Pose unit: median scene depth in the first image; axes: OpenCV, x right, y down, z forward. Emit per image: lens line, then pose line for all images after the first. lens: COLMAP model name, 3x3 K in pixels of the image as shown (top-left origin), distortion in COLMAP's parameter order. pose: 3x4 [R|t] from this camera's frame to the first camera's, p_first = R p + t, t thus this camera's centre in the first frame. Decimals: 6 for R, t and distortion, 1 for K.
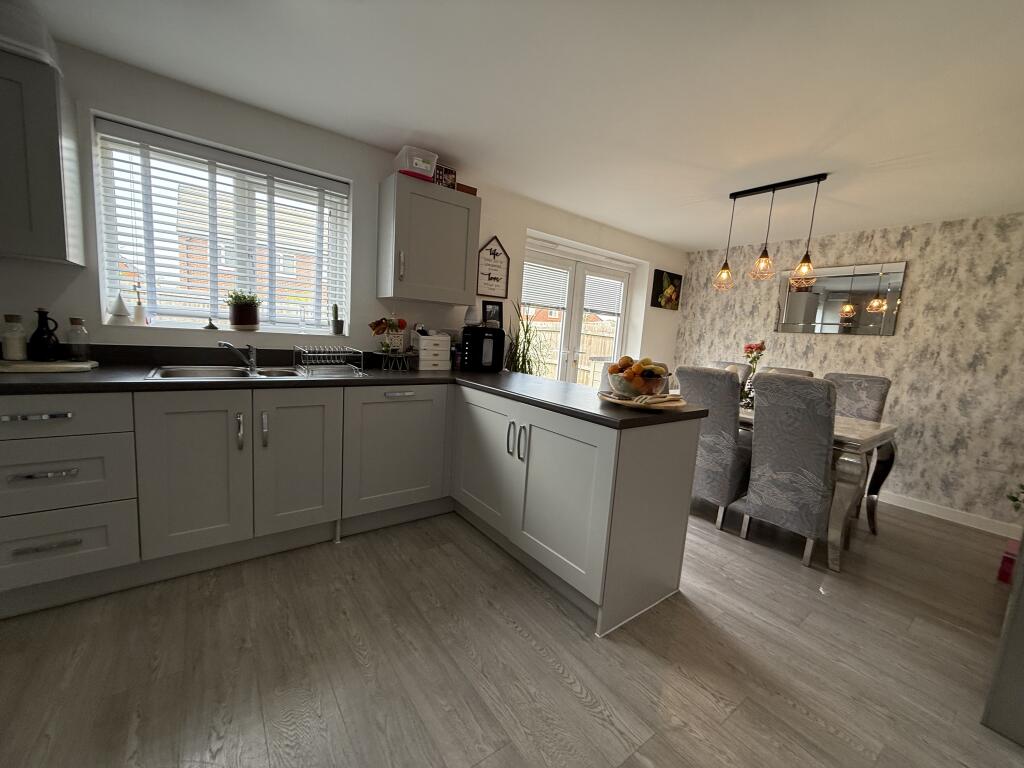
lens RADIAL K [[405.2, 0, 512.2], [0, 405.2, 384.1], [0, 0, 1]] dist [0.000875, -0.000338]
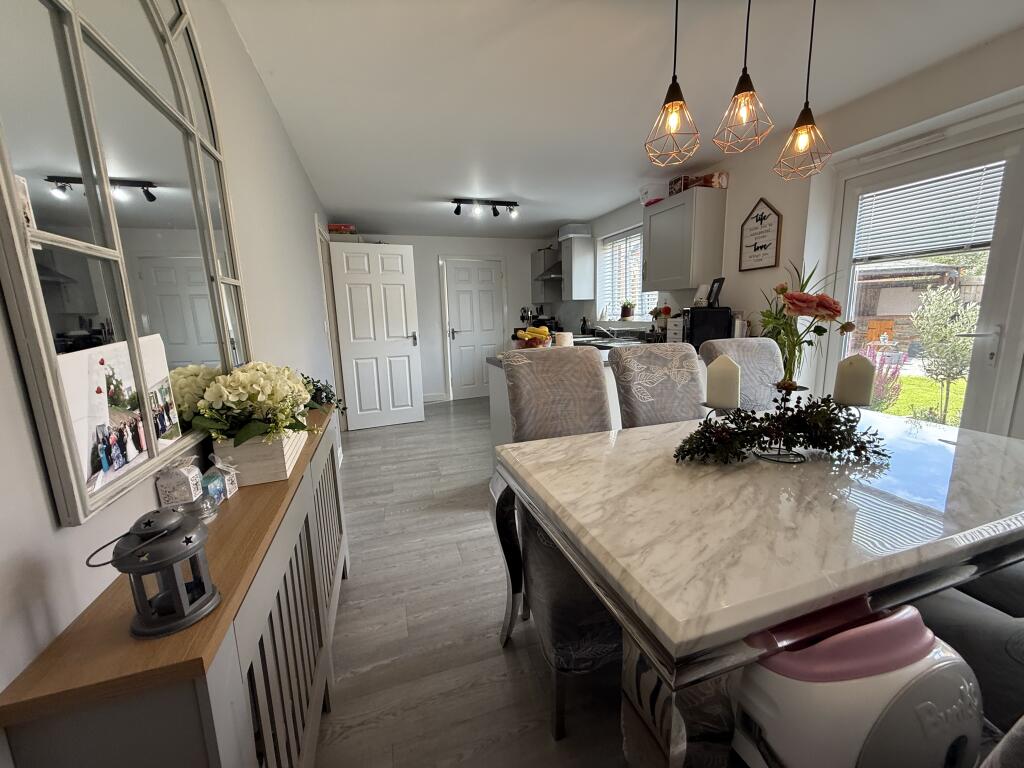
lens RADIAL K [[405.2, 0, 510.2], [0, 405.2, 384.0], [0, 0, 1]] dist [0.000875, -0.000338]
pose [[-0.327926, 0.100508, -0.939342, 1.602063], [-0.114521, 0.982762, 0.145133, -0.061174], [0.937736, 0.155167, -0.310763, 1.334278]]
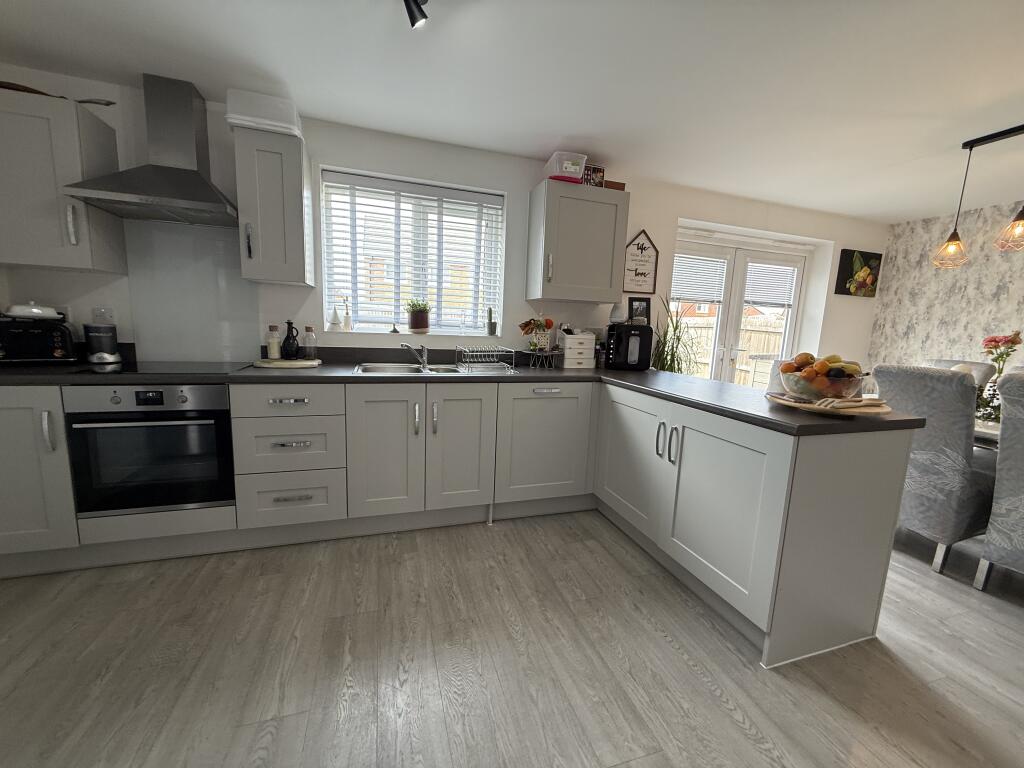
lens RADIAL K [[405.2, 0, 513.3], [0, 405.2, 383.3], [0, 0, 1]] dist [0.000875, -0.000338]
pose [[0.944734, 0.017454, -0.327374, -0.019426], [-0.017618, 0.999842, 0.002465, 0.004689], [0.327365, 0.003439, 0.944892, -0.017170]]
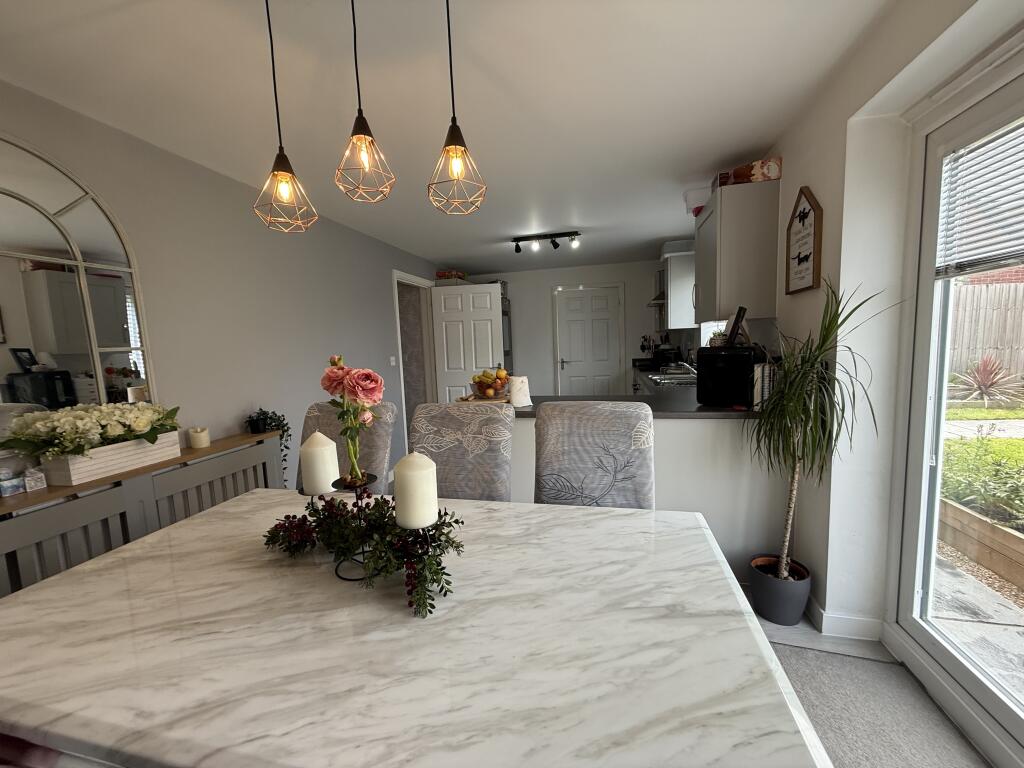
lens RADIAL K [[405.2, 0, 511.3], [0, 405.2, 384.5], [0, 0, 1]] dist [0.000875, -0.000338]
pose [[-0.775325, 0.026375, -0.631011, 1.066651], [-0.094460, 0.983046, 0.157154, -0.223145], [0.624458, 0.181450, -0.759689, 1.991984]]
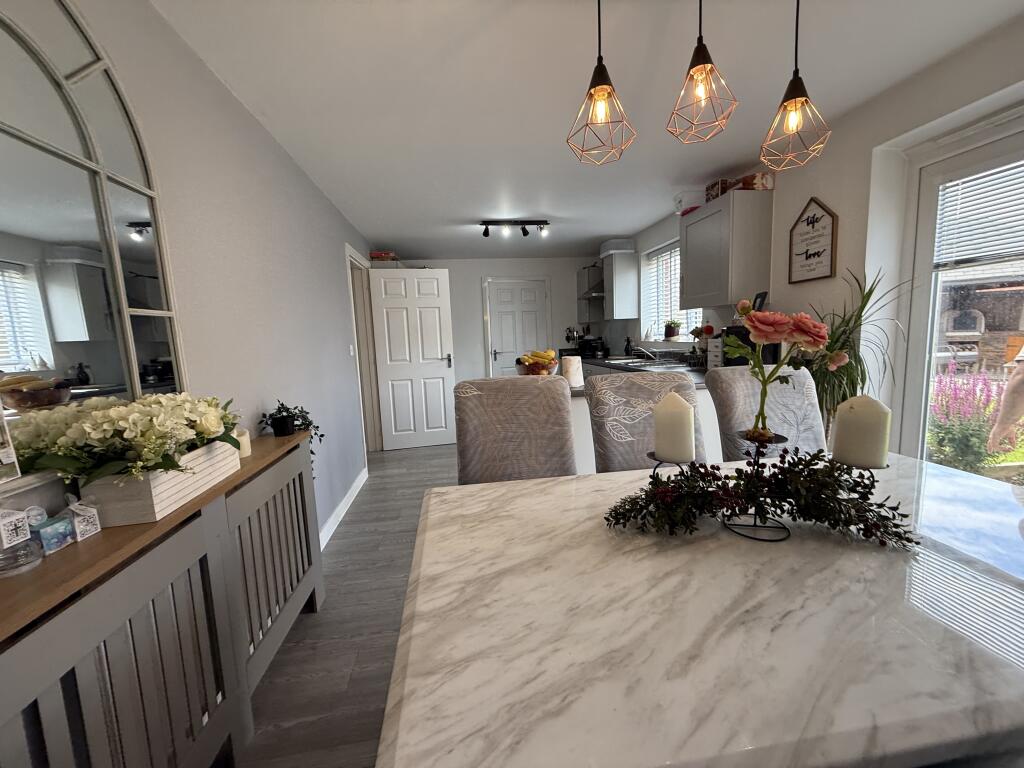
lens RADIAL K [[405.2, 0, 510.8], [0, 405.2, 384.3], [0, 0, 1]] dist [0.000875, -0.000338]
pose [[-0.489594, 0.053873, -0.870285, 1.431125], [-0.105209, 0.987148, 0.120294, -0.099192], [0.865580, 0.150457, -0.477633, 1.498505]]
